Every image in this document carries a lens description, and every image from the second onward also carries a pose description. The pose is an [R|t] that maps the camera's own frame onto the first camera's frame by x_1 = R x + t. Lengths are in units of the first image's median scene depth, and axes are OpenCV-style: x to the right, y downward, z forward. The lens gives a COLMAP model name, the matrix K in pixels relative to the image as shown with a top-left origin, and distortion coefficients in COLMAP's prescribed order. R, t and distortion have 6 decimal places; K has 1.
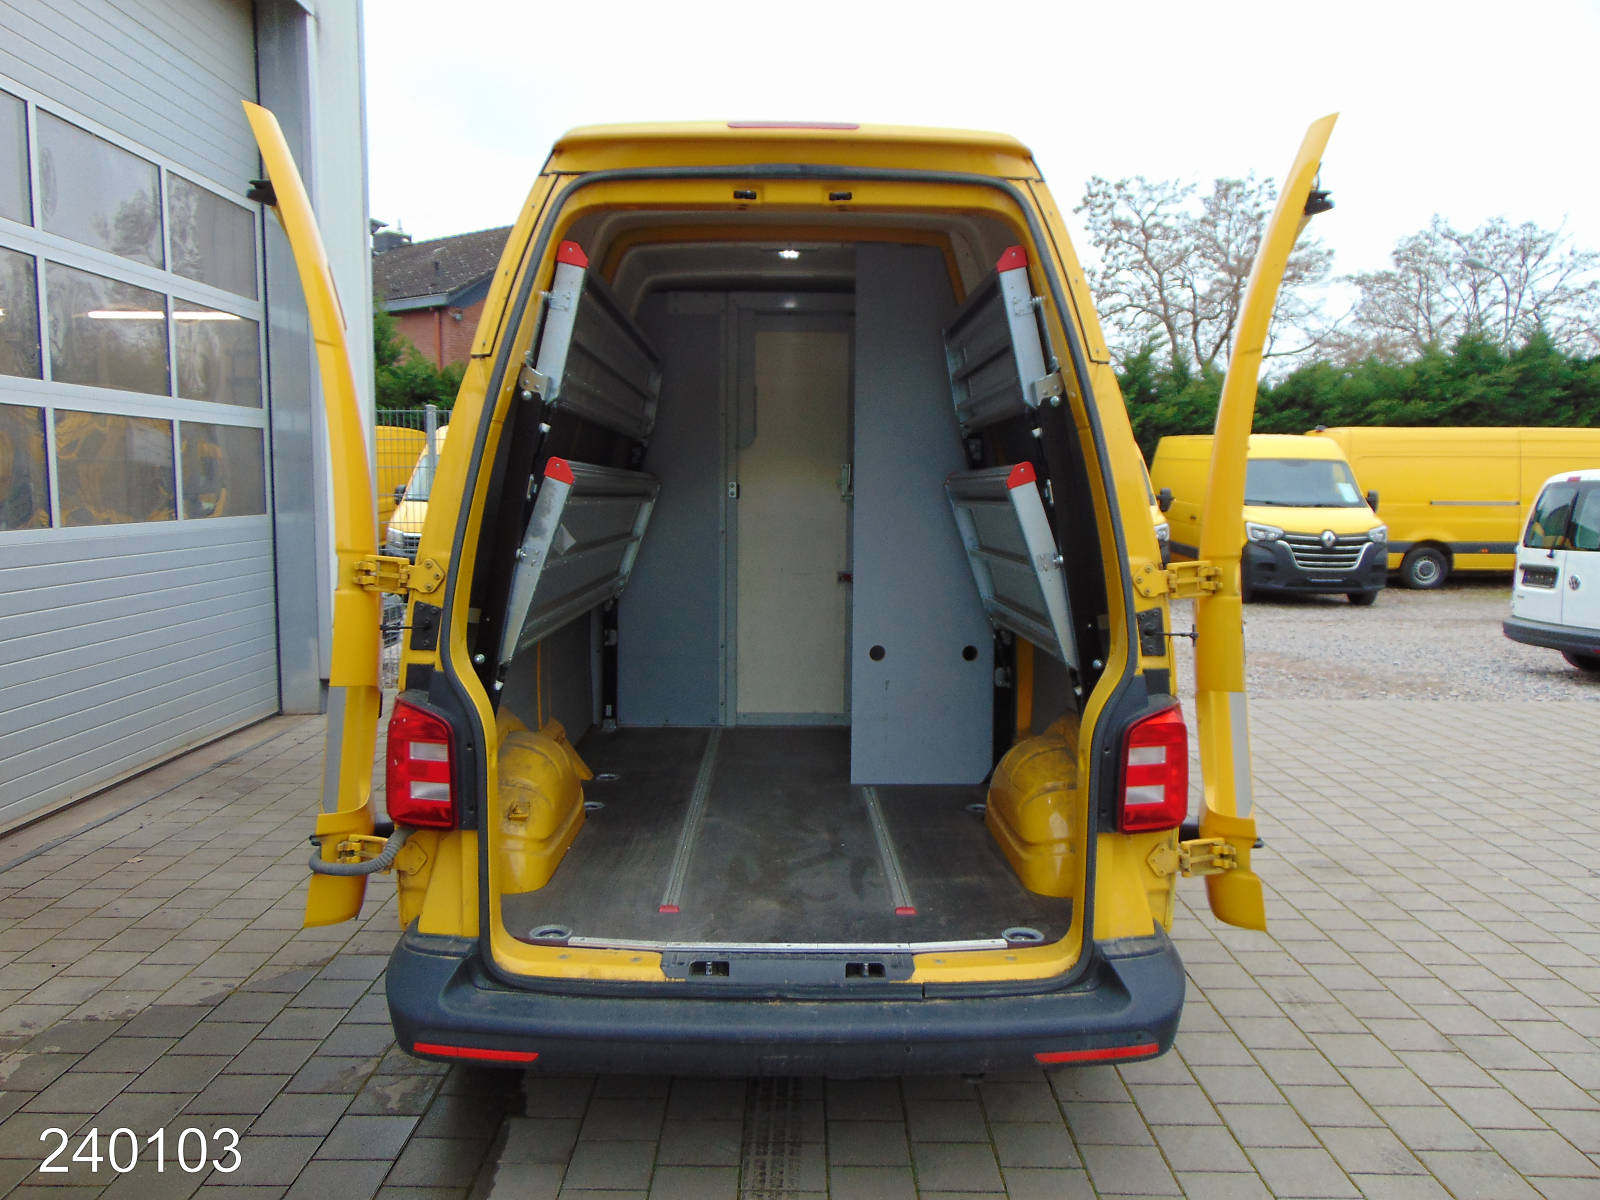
lens RADIAL K [[1207.3, 0, 800.0], [0, 1207.3, 600.0], [0, 0, 1]] dist [-0.027695, 0.059847]
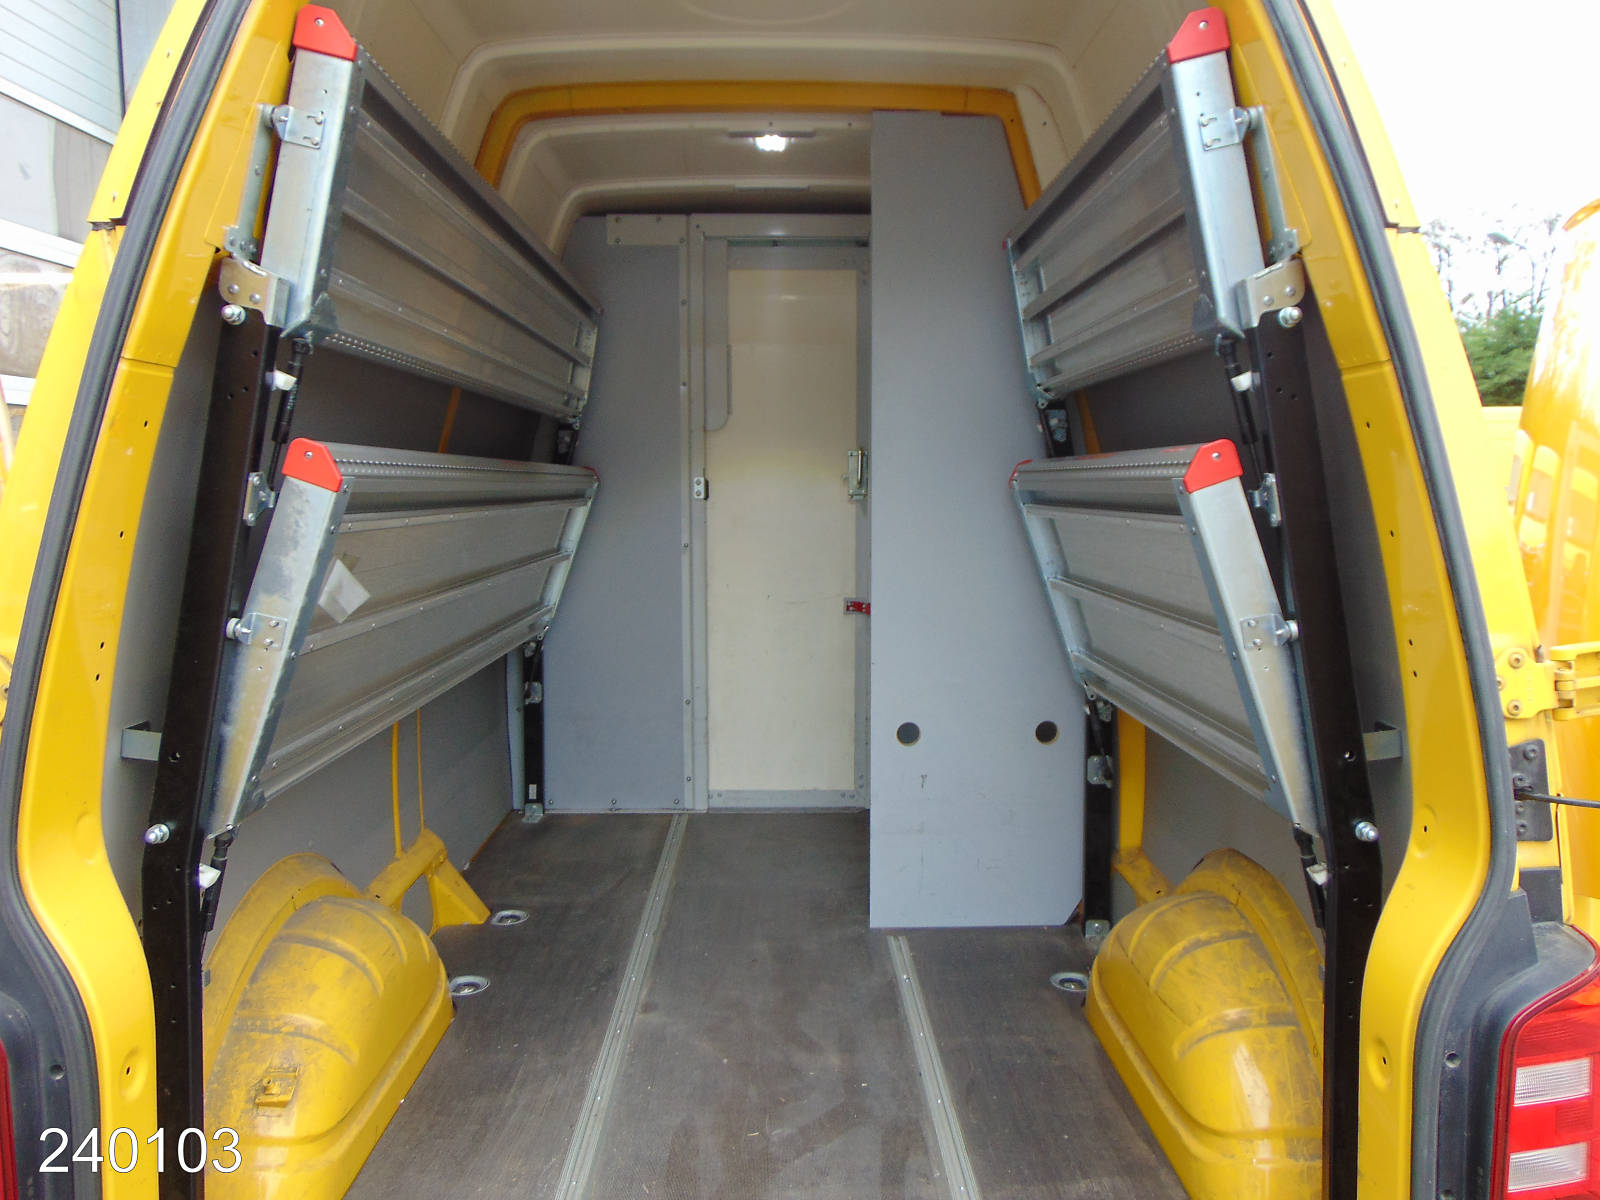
lens RADIAL K [[1246.5, 0, 800.0], [0, 1246.5, 600.0], [0, 0, 1]] dist [0.012240, 0.009620]
pose [[0.999952, -0.009672, 0.001594, 0.004372], [0.009665, 0.999945, 0.004087, -0.035751], [-0.001633, -0.004072, 0.999990, 0.335390]]
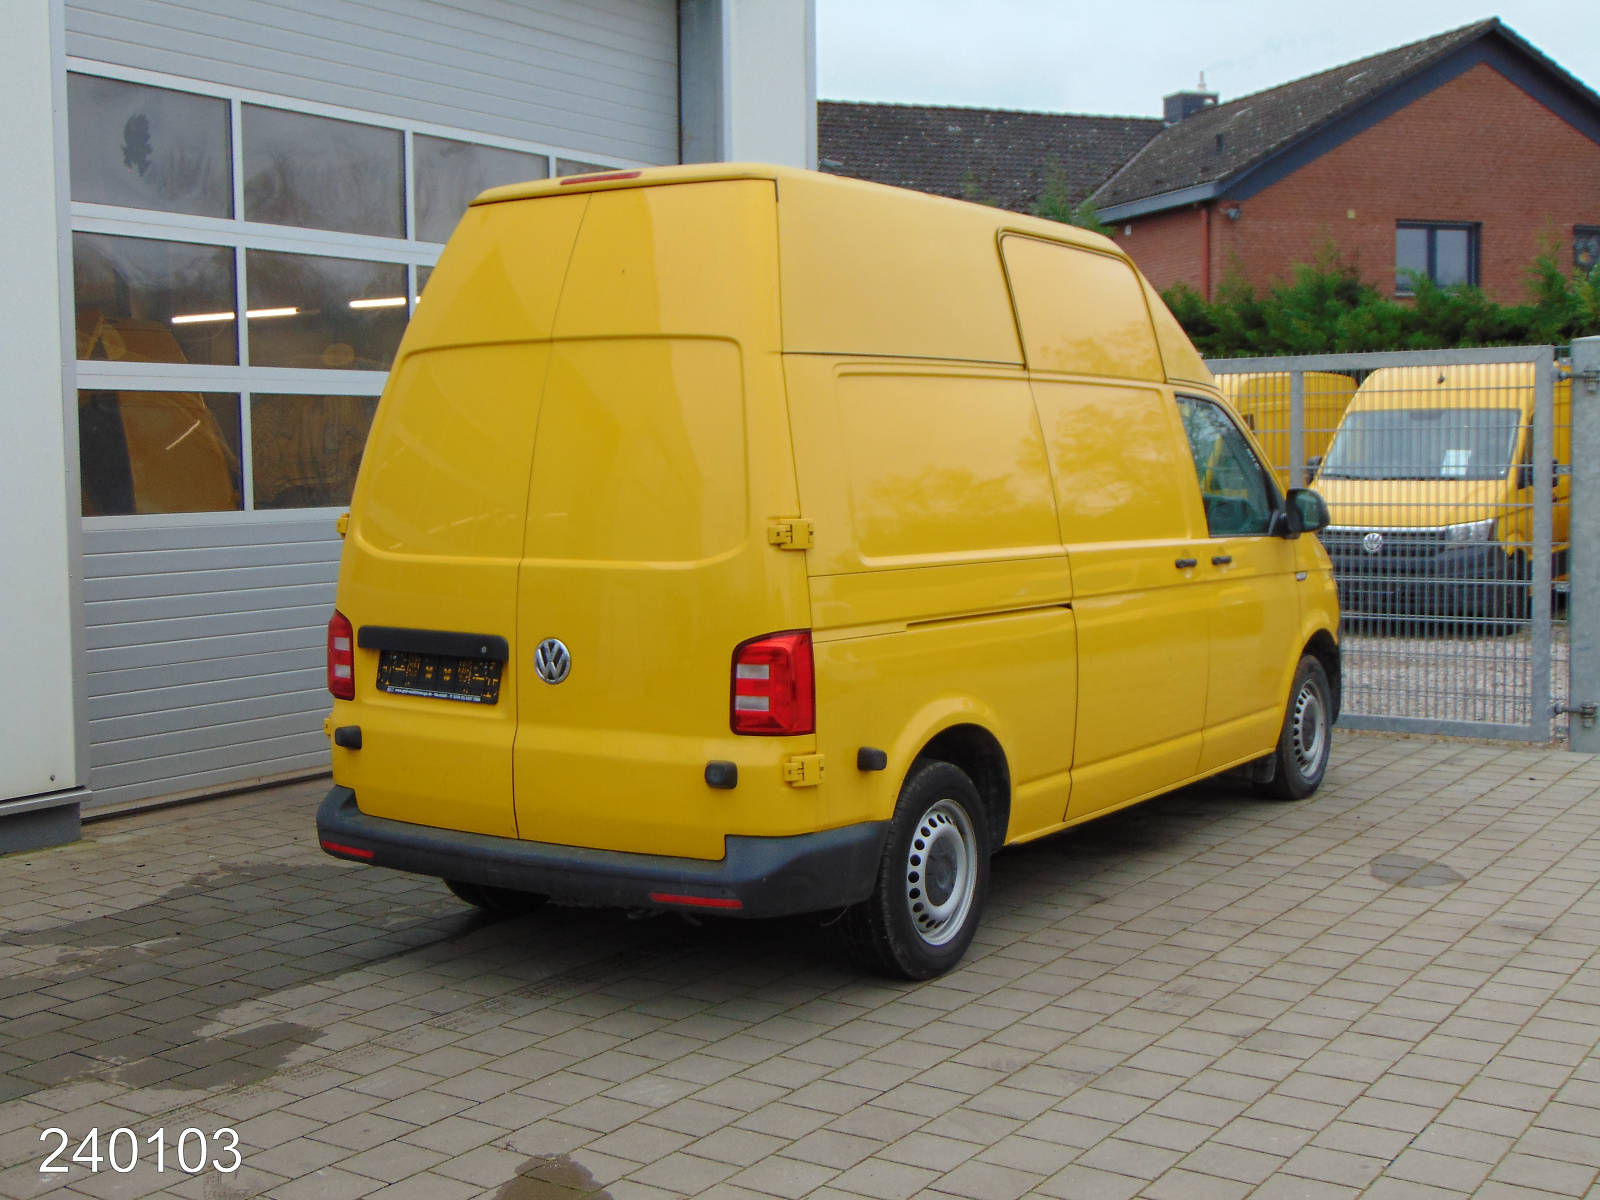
lens RADIAL K [[1958.2, 0, 800.0], [0, 1958.2, 600.0], [0, 0, 1]] dist [0.001795, 0.006813]
pose [[0.833072, 0.028172, -0.552447, 0.922898], [-0.040585, 0.999124, -0.010250, 0.046689], [0.551674, 0.030960, 0.833485, -0.425449]]
